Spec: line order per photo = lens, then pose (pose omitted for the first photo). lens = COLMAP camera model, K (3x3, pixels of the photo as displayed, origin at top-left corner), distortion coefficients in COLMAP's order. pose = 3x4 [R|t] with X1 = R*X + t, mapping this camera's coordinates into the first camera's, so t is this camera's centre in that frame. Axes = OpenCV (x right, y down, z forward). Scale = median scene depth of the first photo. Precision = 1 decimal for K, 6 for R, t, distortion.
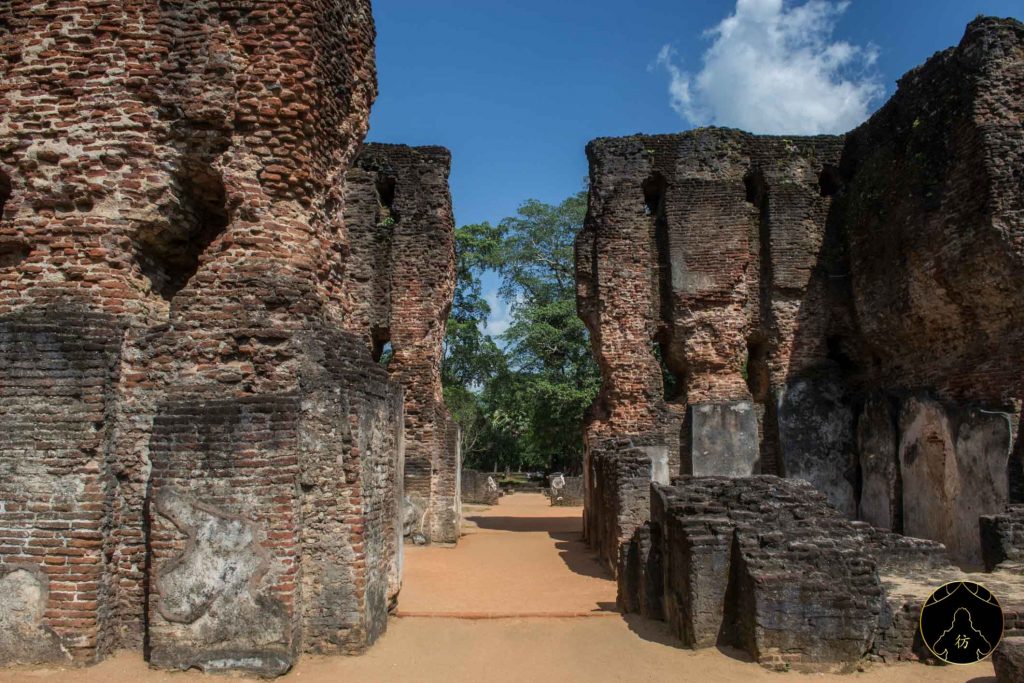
lens RADIAL K [[839.8, 0, 512.0], [0, 839.8, 341.5], [0, 0, 1]] dist [-0.103399, 0.002182]
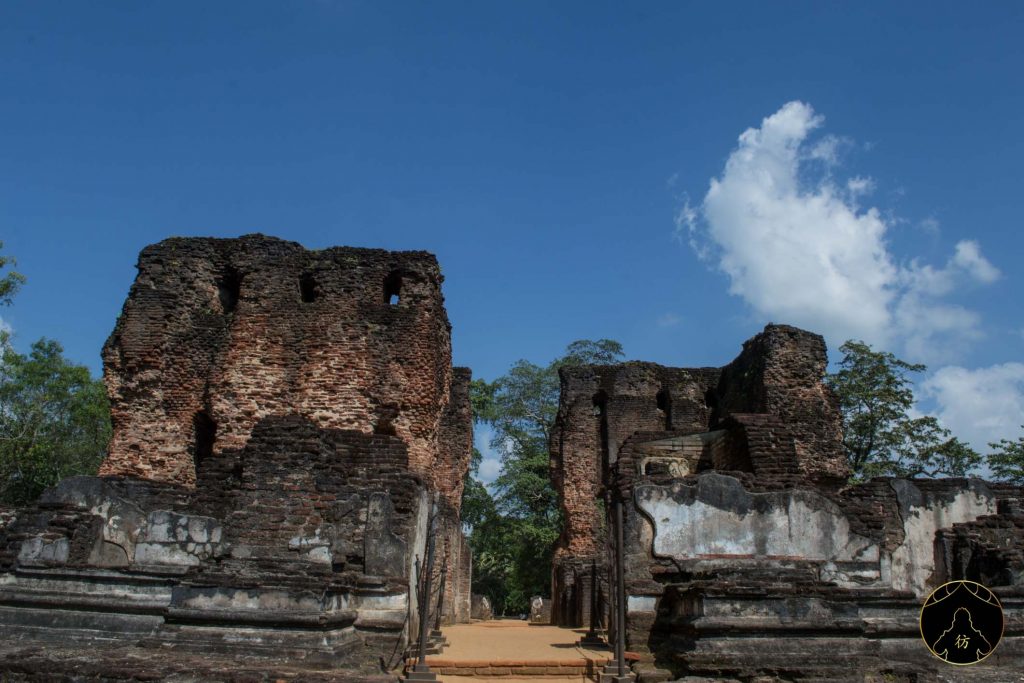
lens RADIAL K [[839.8, 0, 512.0], [0, 839.8, 341.5], [0, 0, 1]] dist [-0.103399, 0.002182]
pose [[0.999465, 0.030890, 0.010701, -0.019339], [-0.028632, 0.985114, -0.169499, -0.019728], [-0.015777, 0.169102, 0.985472, -0.647190]]
